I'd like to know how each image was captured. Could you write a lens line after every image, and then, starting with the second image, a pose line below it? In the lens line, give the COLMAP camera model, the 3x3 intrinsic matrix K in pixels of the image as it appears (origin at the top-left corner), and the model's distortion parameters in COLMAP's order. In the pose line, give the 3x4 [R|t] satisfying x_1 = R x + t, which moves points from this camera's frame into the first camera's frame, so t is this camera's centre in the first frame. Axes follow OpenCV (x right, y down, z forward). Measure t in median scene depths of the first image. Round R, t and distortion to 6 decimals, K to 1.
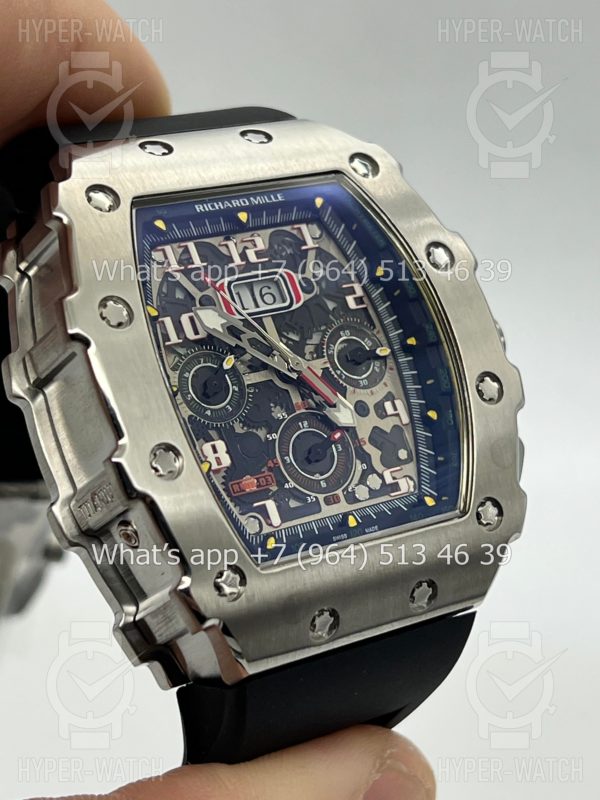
lens RADIAL K [[1841.3, 0, 299.9], [0, 1841.3, 423.9], [0, 0, 1]] dist [0.045633, 0.285099]
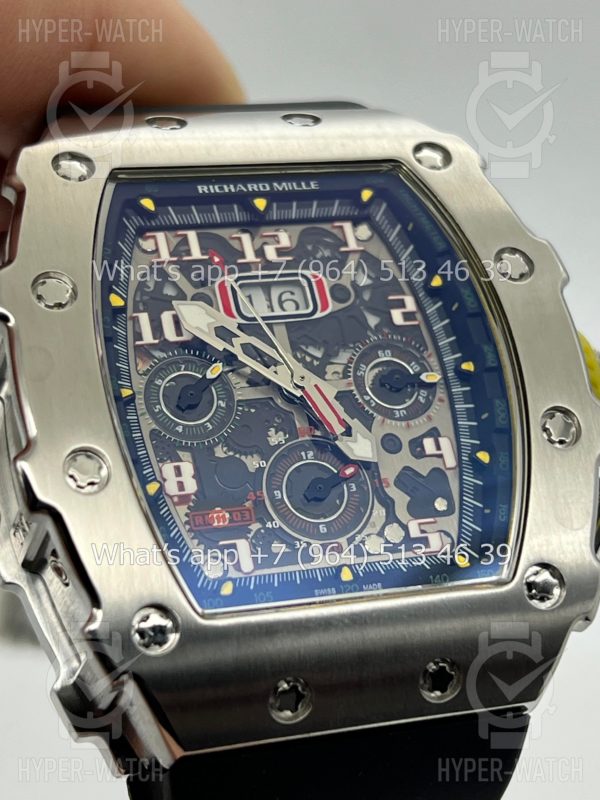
lens RADIAL K [[1841.3, 0, 299.9], [0, 1841.3, 423.9], [0, 0, 1]] dist [0.045633, 0.285099]
pose [[0.964774, 0.036610, -0.260520, 0.203296], [-0.069212, 0.990707, -0.117088, 0.079541], [0.253813, 0.130995, 0.958342, 0.229042]]
